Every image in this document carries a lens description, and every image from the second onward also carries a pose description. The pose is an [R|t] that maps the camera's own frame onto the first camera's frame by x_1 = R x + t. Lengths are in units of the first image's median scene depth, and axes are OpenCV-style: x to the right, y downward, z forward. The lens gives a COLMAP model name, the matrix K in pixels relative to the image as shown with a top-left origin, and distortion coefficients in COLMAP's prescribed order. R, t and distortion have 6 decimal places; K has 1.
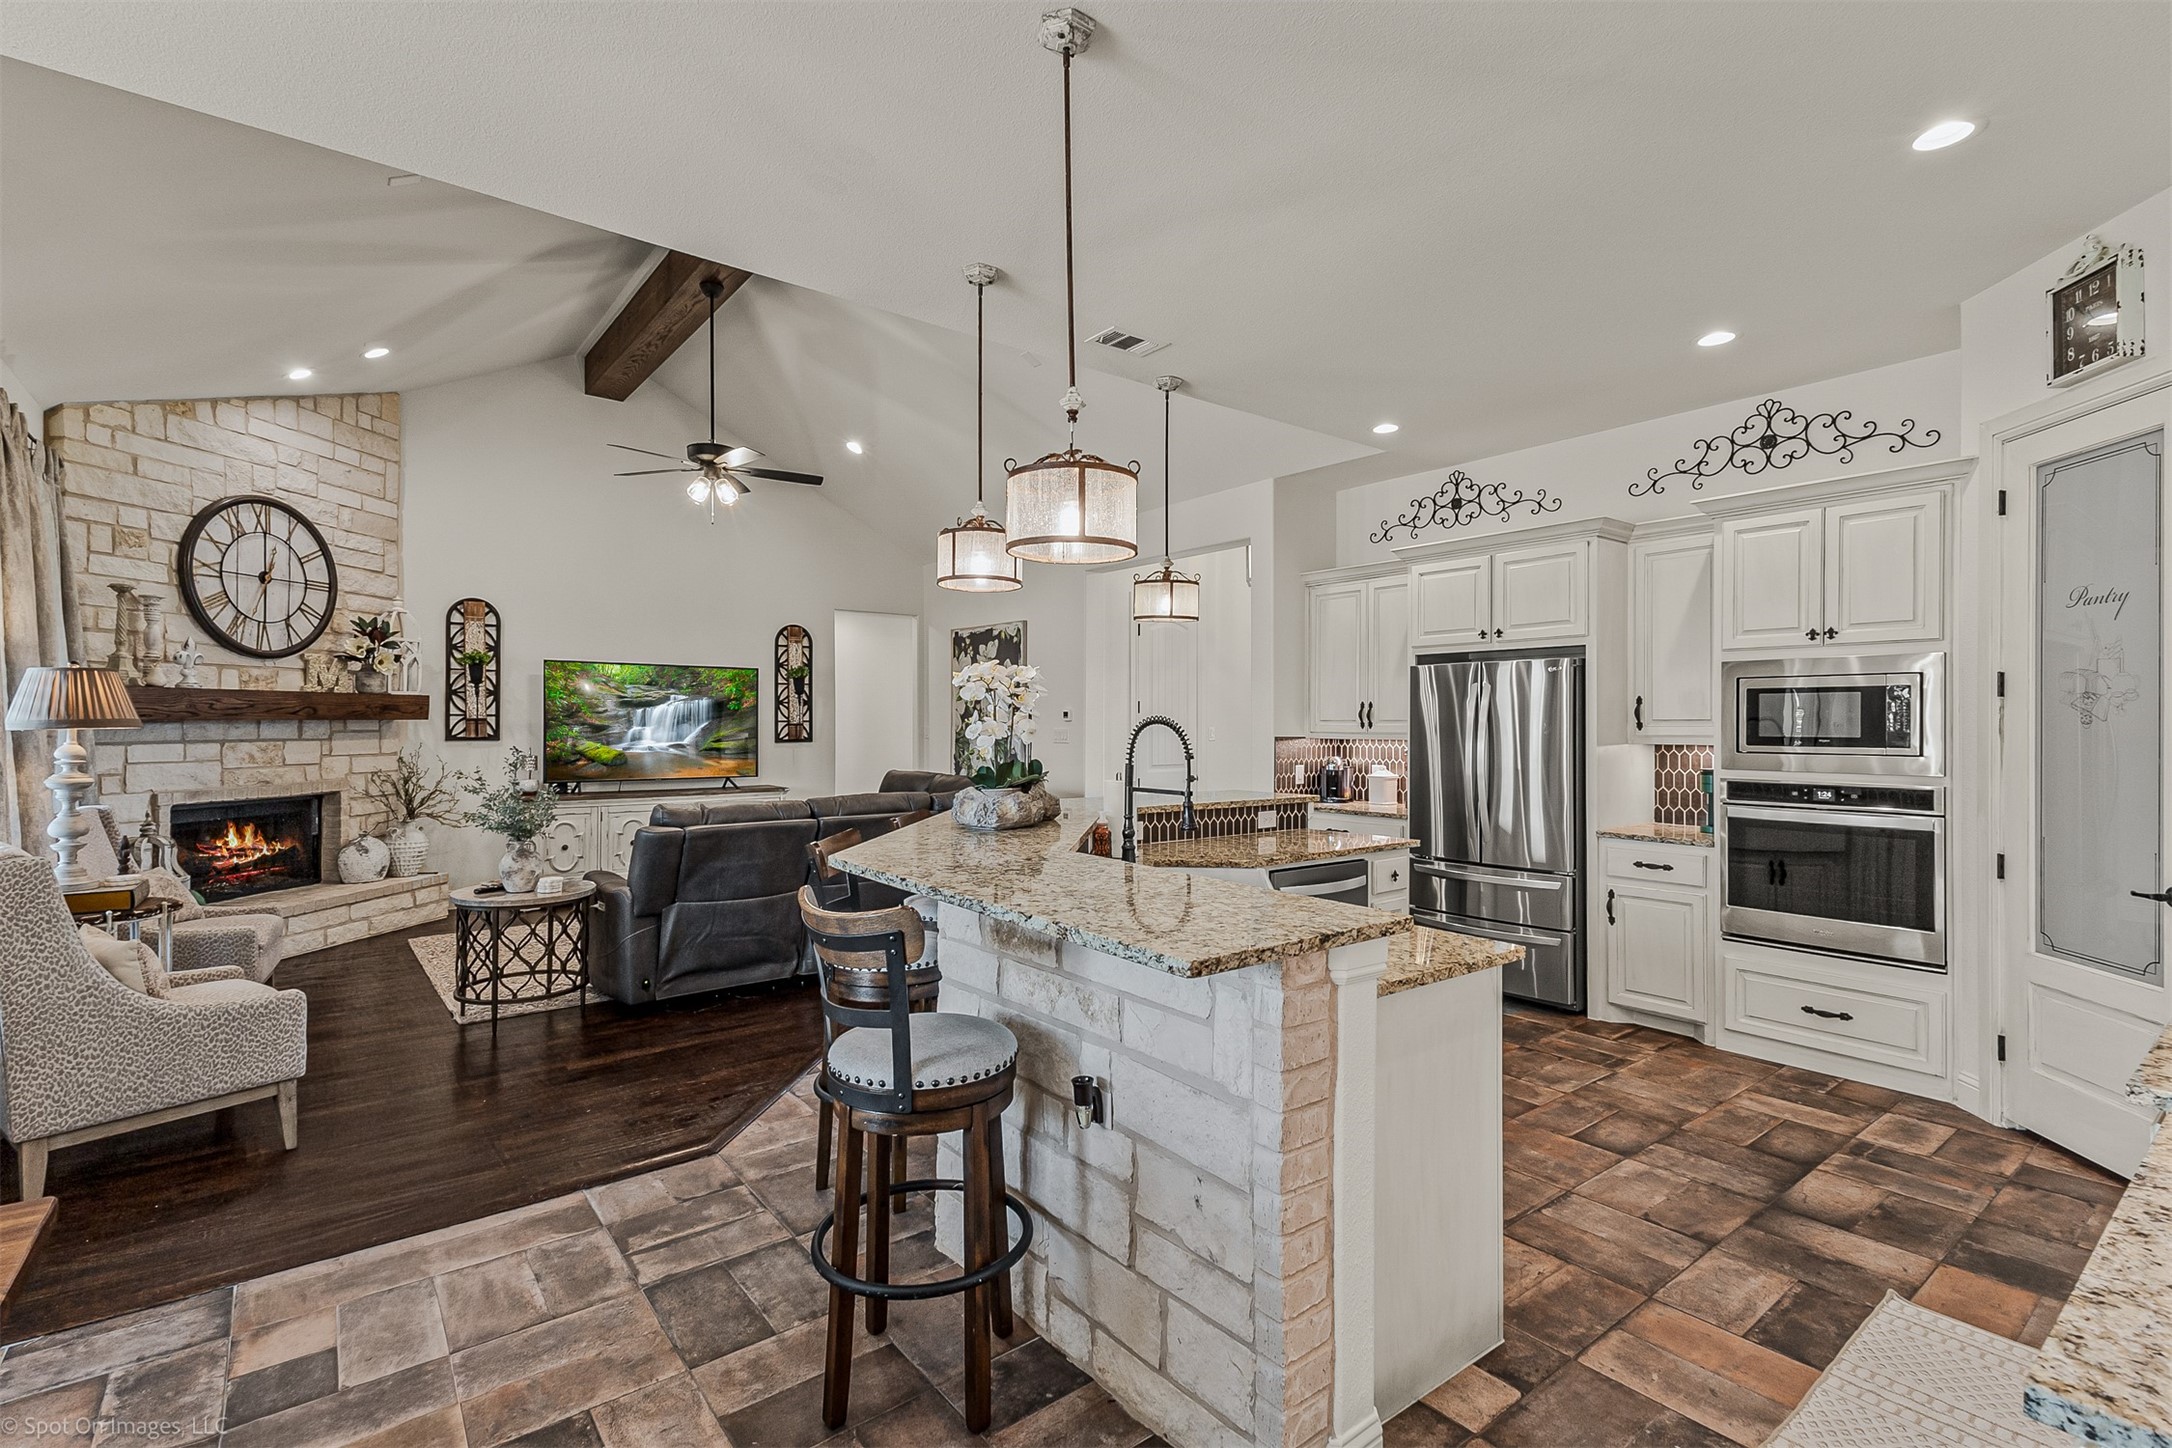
lens RADIAL K [[1006.6, 0, 1104.0], [0, 1006.6, 723.7], [0, 0, 1]] dist [0.023670, -0.006340]
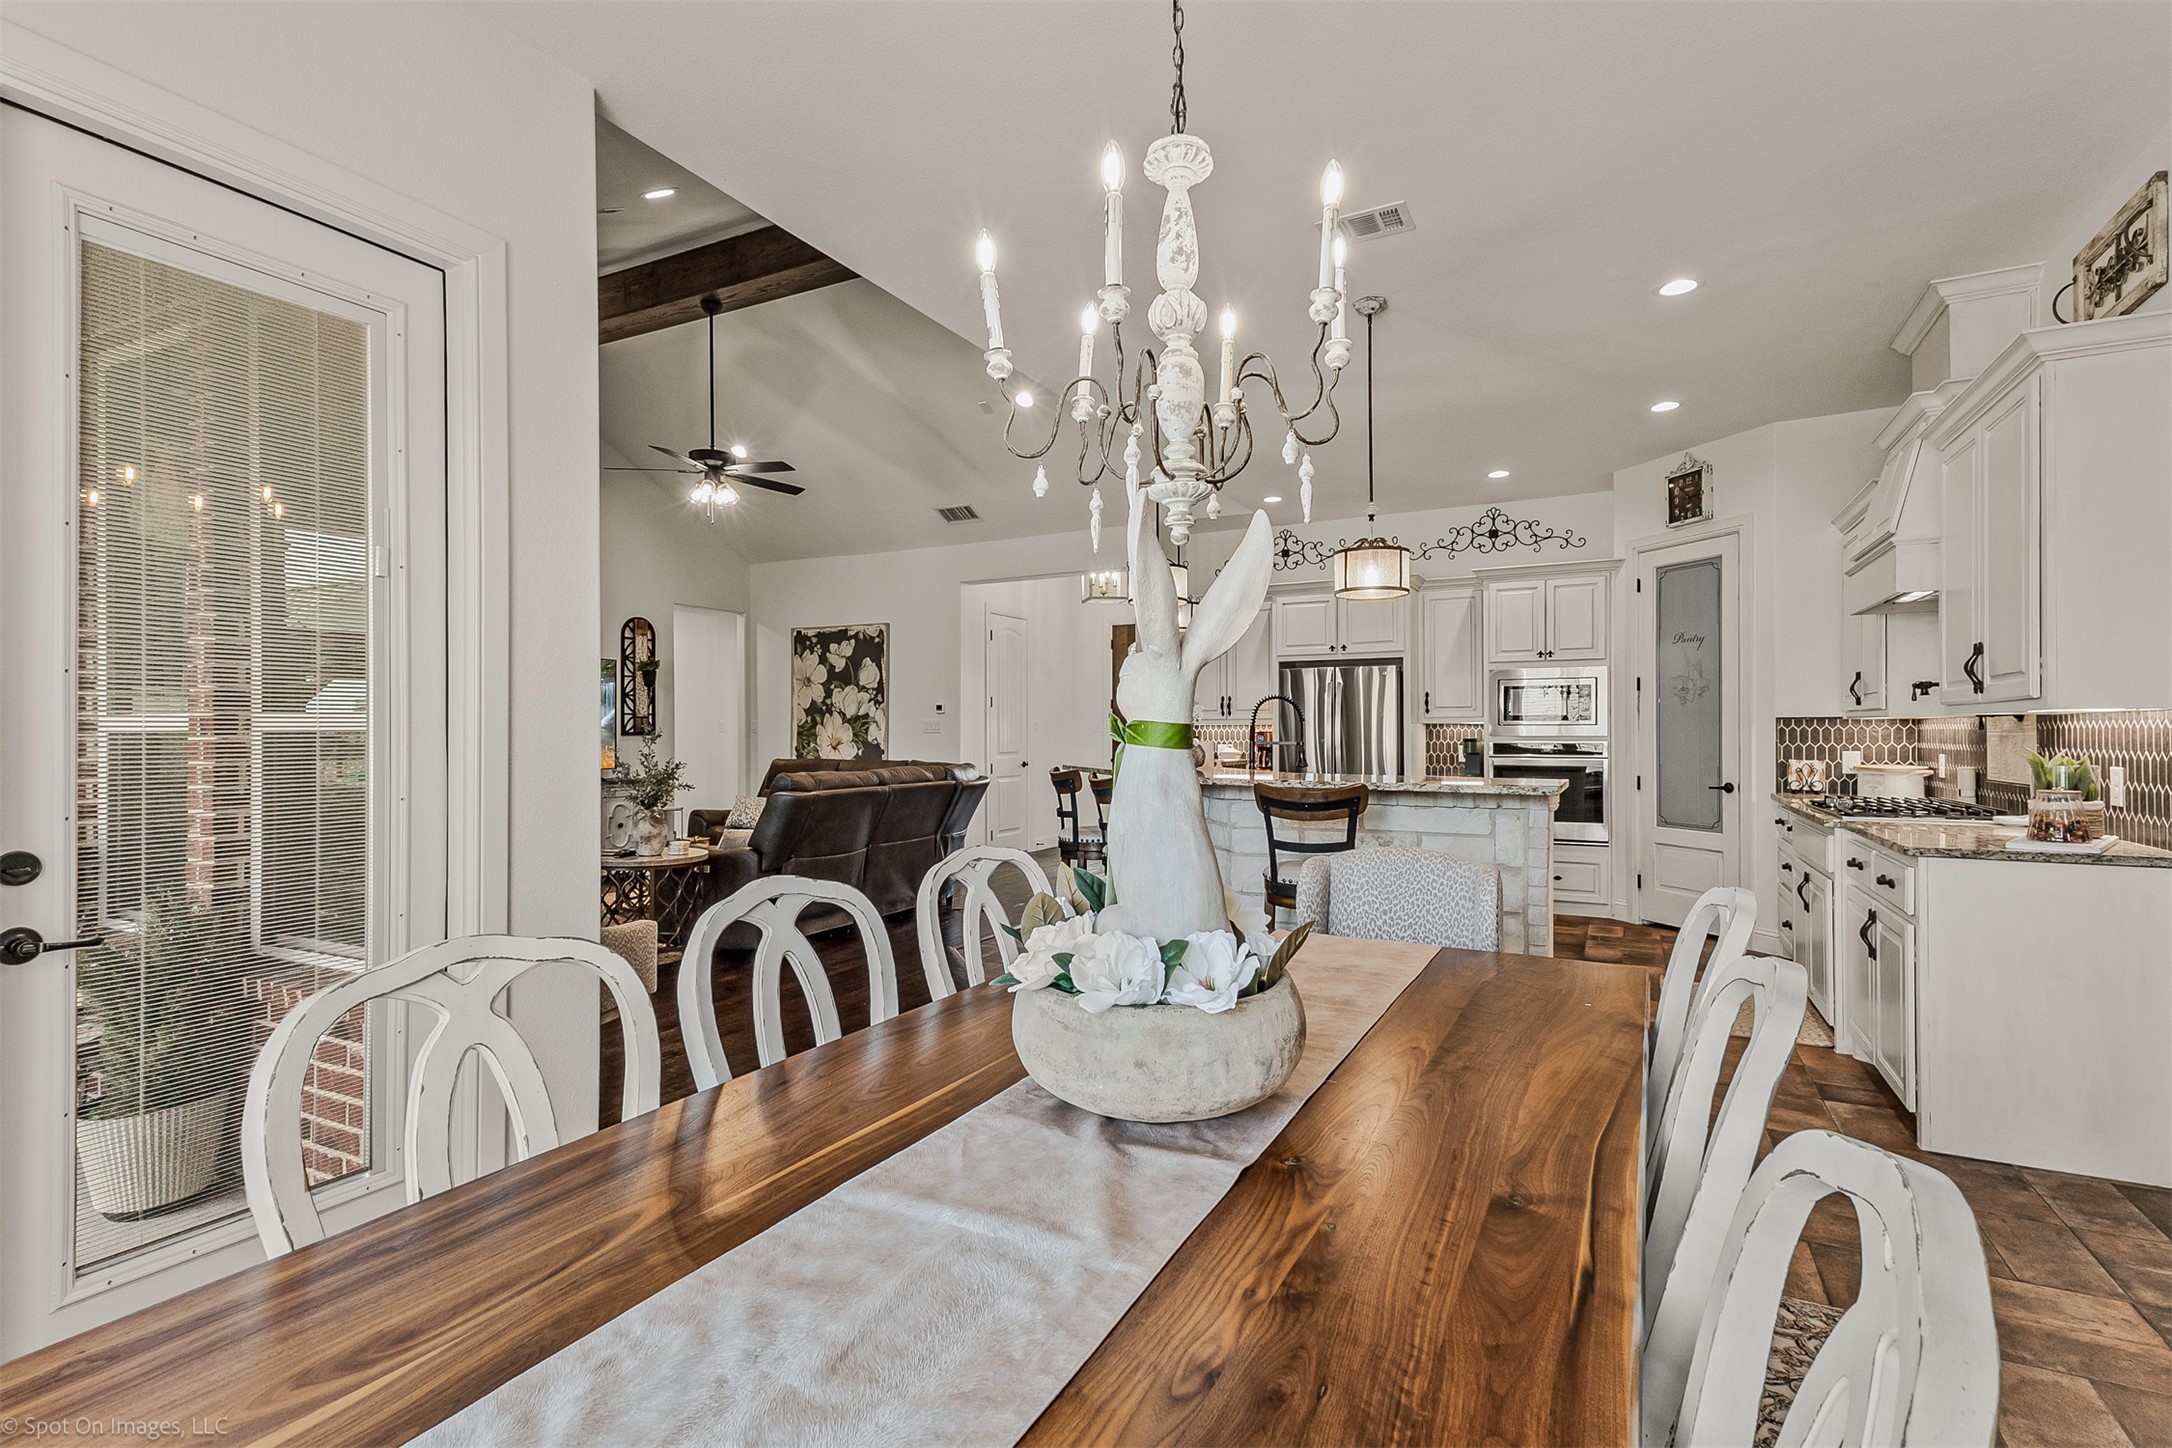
lens RADIAL K [[1006.6, 0, 1108.1], [0, 1006.6, 735.9], [0, 0, 1]] dist [0.023670, -0.006340]
pose [[0.908552, -0.005266, 0.417738, -0.471330], [0.004326, 0.999986, 0.003197, 0.028096], [-0.417749, -0.001097, 0.908562, -0.163352]]
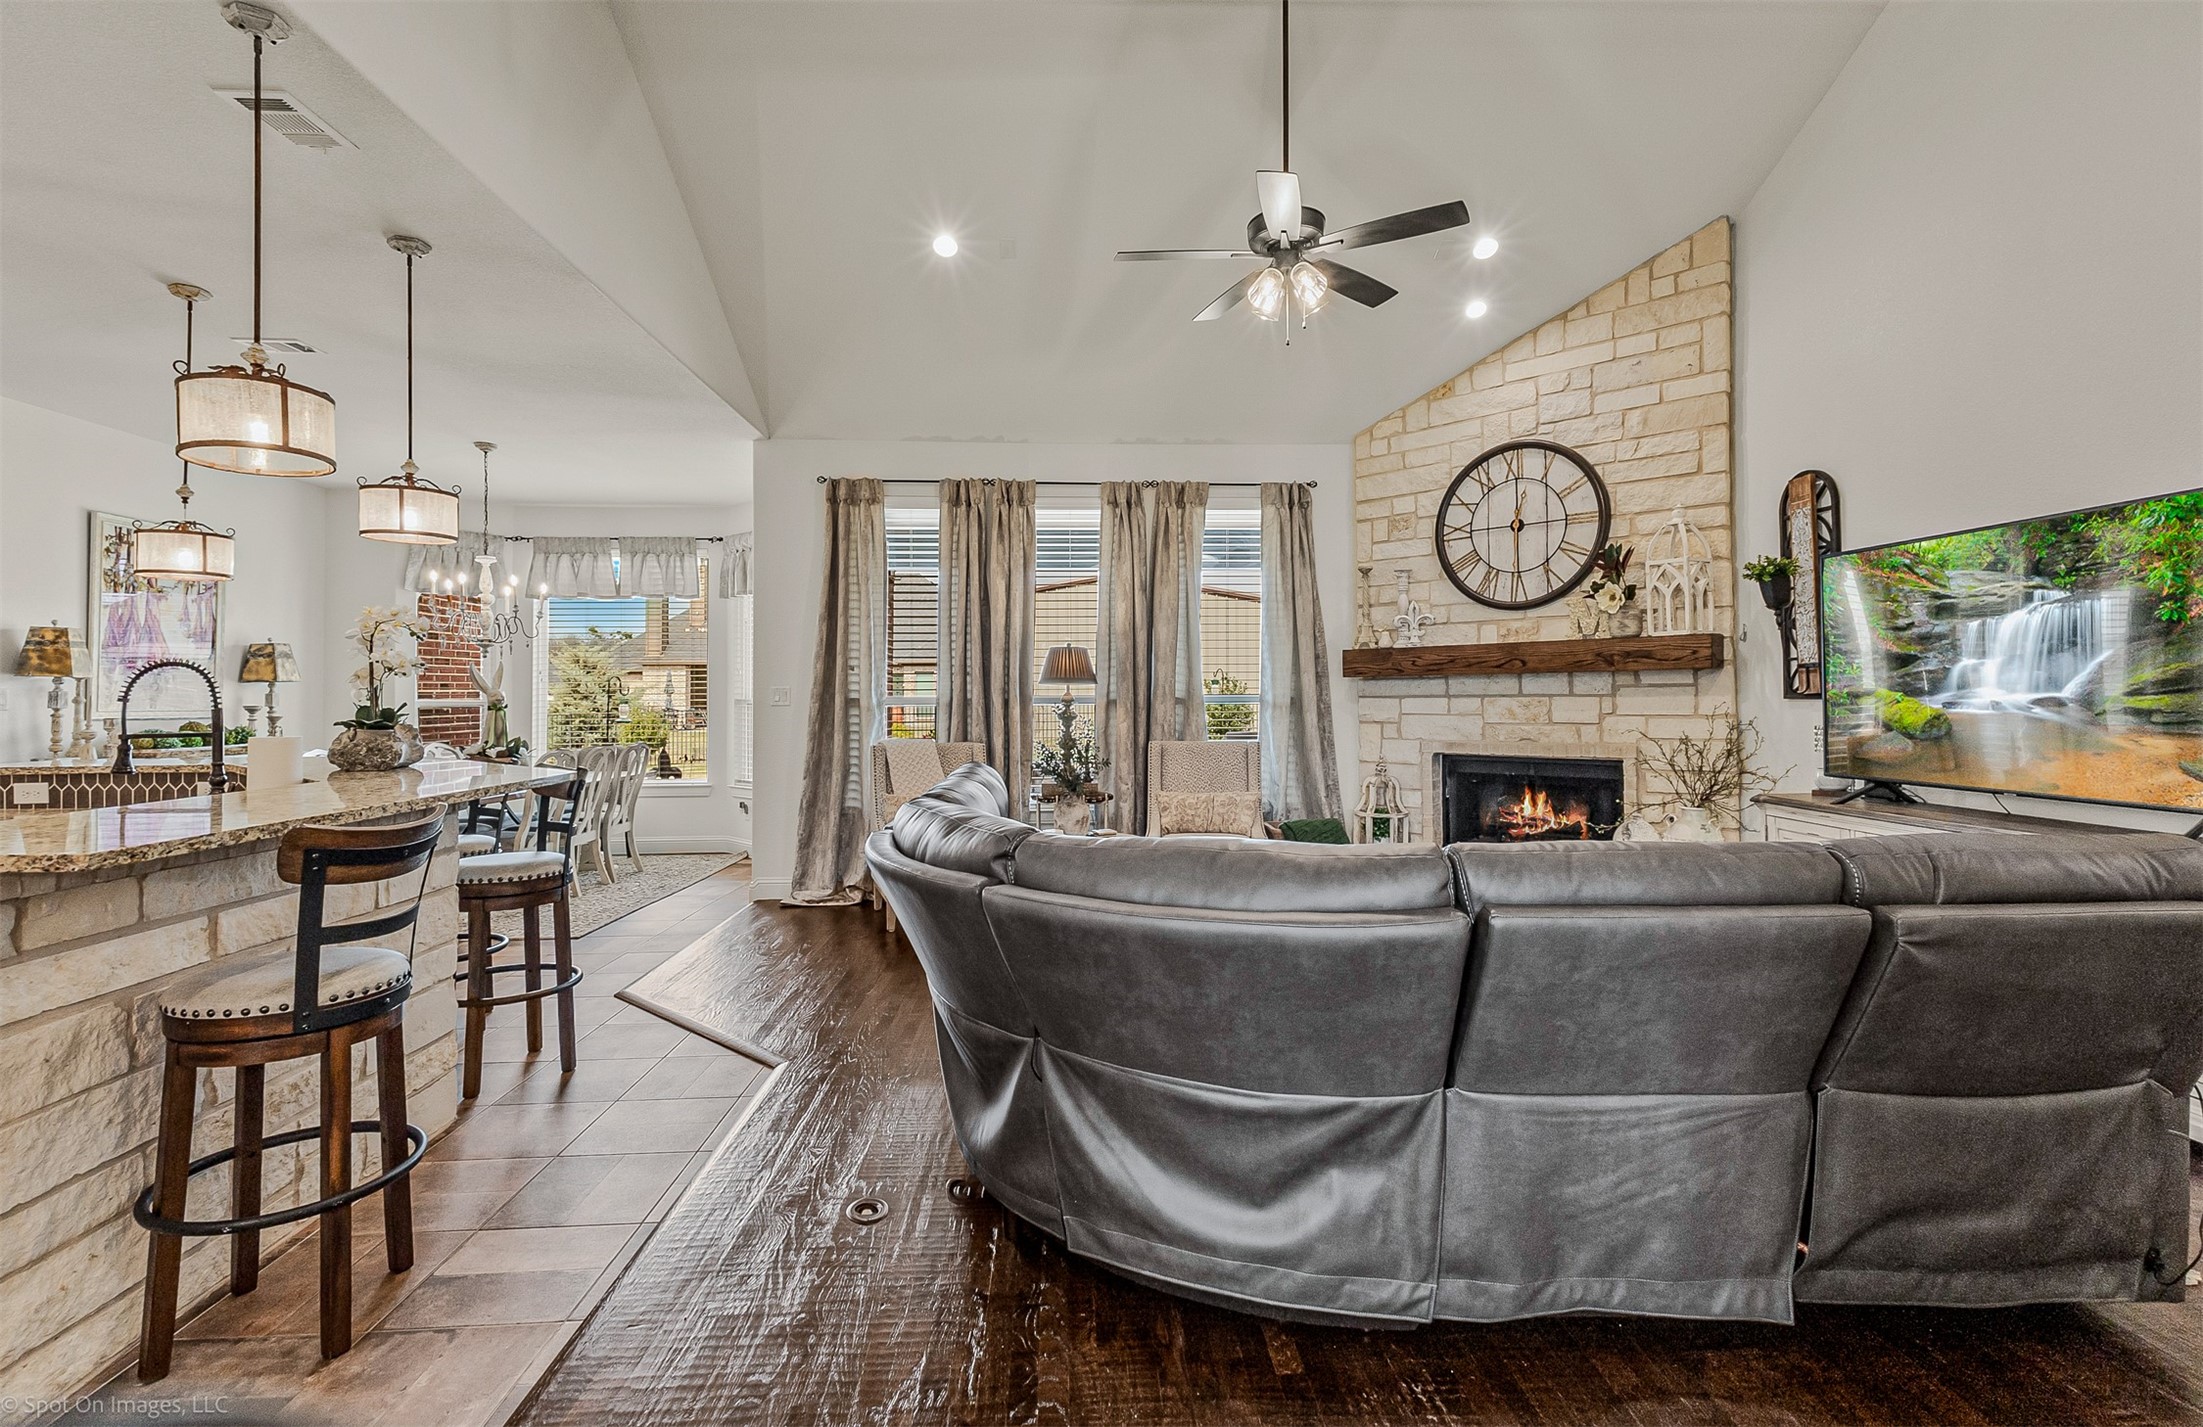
lens RADIAL K [[996.0, 0, 1079.3], [0, 996.0, 686.6], [0, 0, 1]] dist [0.022221, -0.000141]
pose [[-0.596106, -0.008481, -0.802861, 0.185173], [0.002579, 0.999919, -0.012477, 0.019877], [0.802901, -0.009508, -0.596036, 1.301789]]
